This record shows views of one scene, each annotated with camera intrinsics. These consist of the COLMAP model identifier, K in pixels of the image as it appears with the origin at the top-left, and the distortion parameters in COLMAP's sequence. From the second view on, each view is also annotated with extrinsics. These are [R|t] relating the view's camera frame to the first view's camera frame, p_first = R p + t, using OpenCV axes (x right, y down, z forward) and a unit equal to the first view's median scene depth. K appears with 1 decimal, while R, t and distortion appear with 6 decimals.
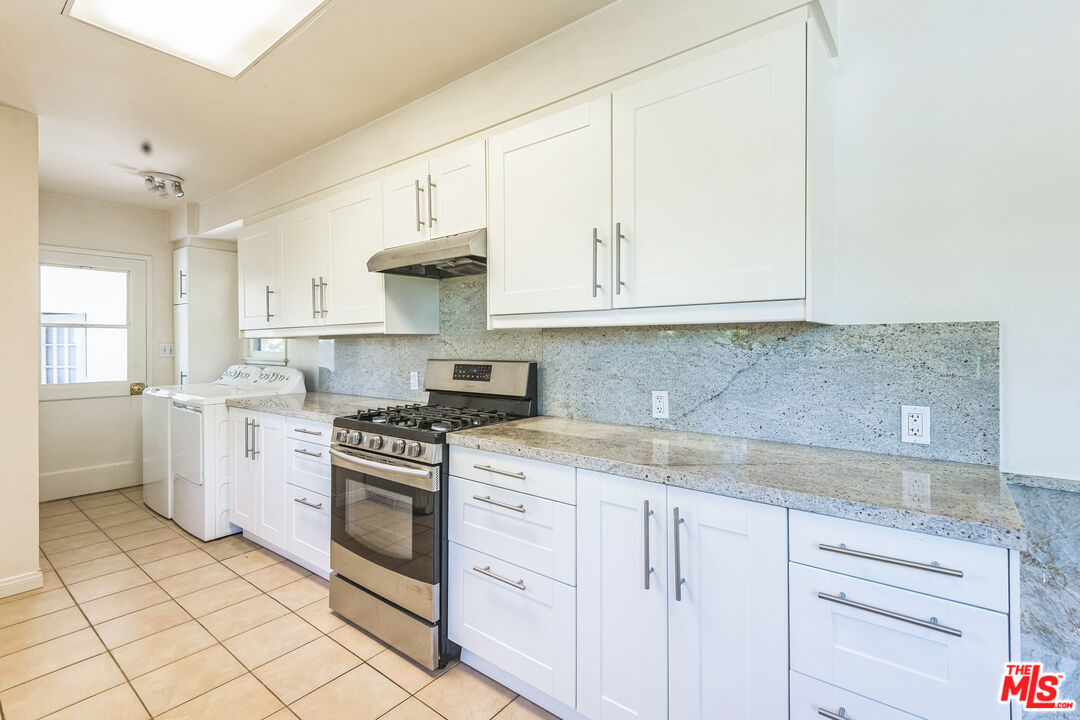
lens RADIAL K [[502.8, 0, 538.8], [0, 502.8, 352.0], [0, 0, 1]] dist [0.026206, -0.005262]
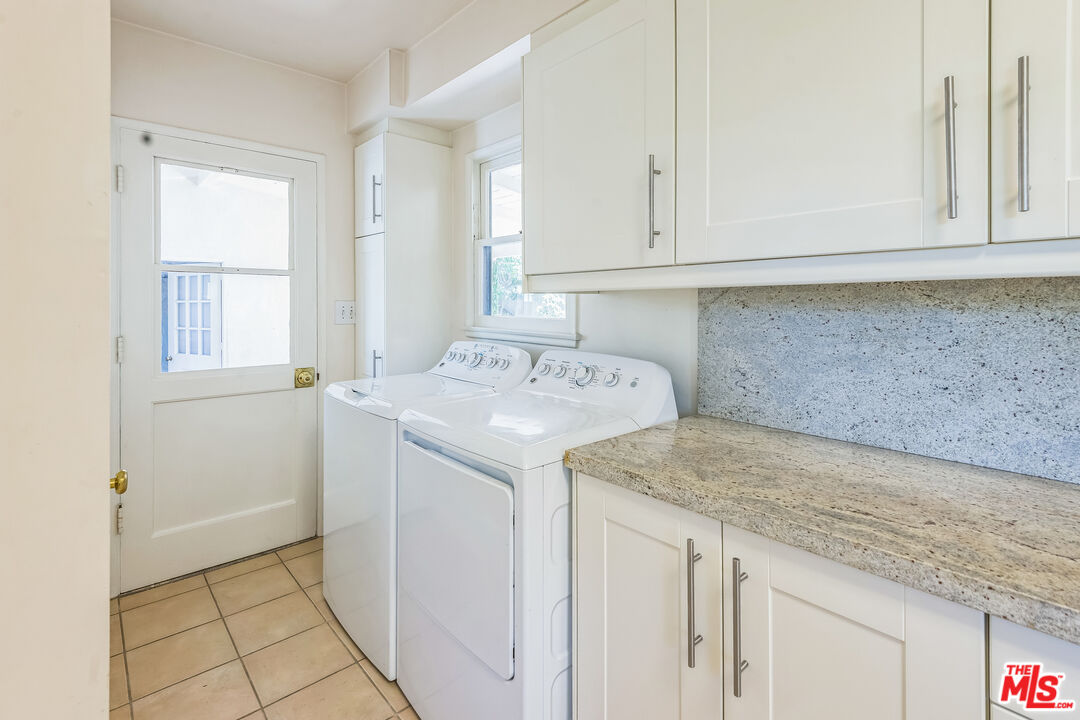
lens RADIAL K [[502.8, 0, 534.3], [0, 502.8, 313.3], [0, 0, 1]] dist [0.026206, -0.005262]
pose [[0.986897, 0.008449, -0.161127, -0.672906], [-0.007072, 0.999933, 0.009119, -0.016112], [0.161194, -0.007860, 0.986892, 0.726415]]
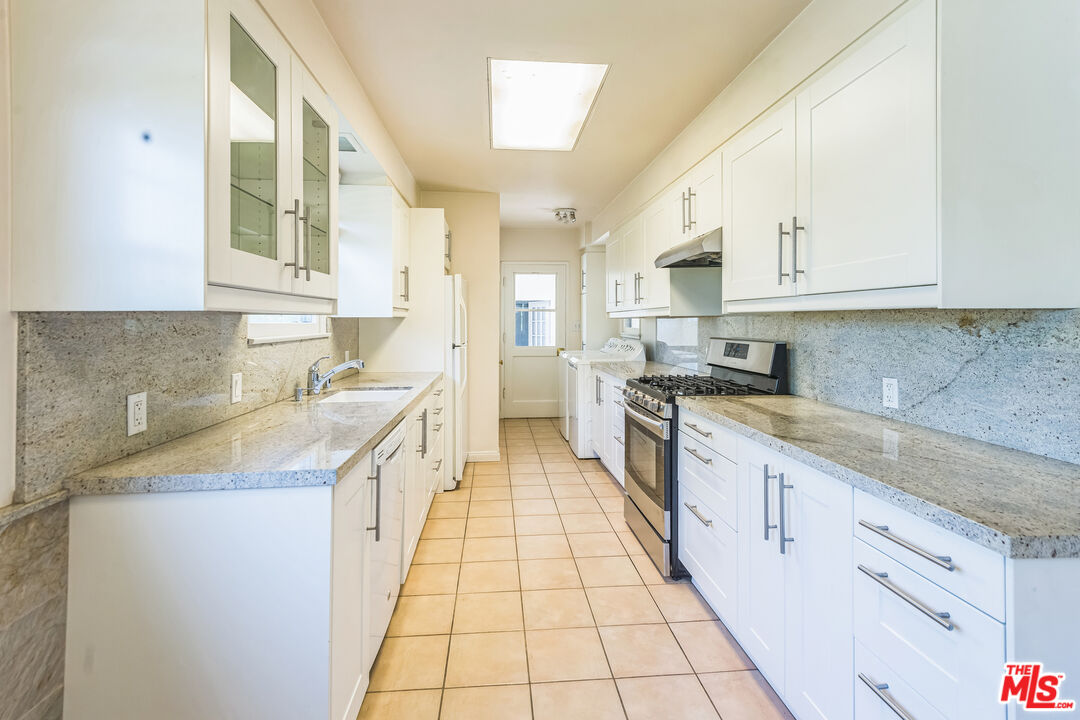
lens RADIAL K [[502.8, 0, 524.7], [0, 502.8, 328.5], [0, 0, 1]] dist [0.026206, -0.005262]
pose [[0.675407, 0.013300, -0.737325, 0.346820], [-0.011069, 0.999908, 0.007896, -0.010824], [0.737362, 0.002829, 0.675492, -0.101203]]
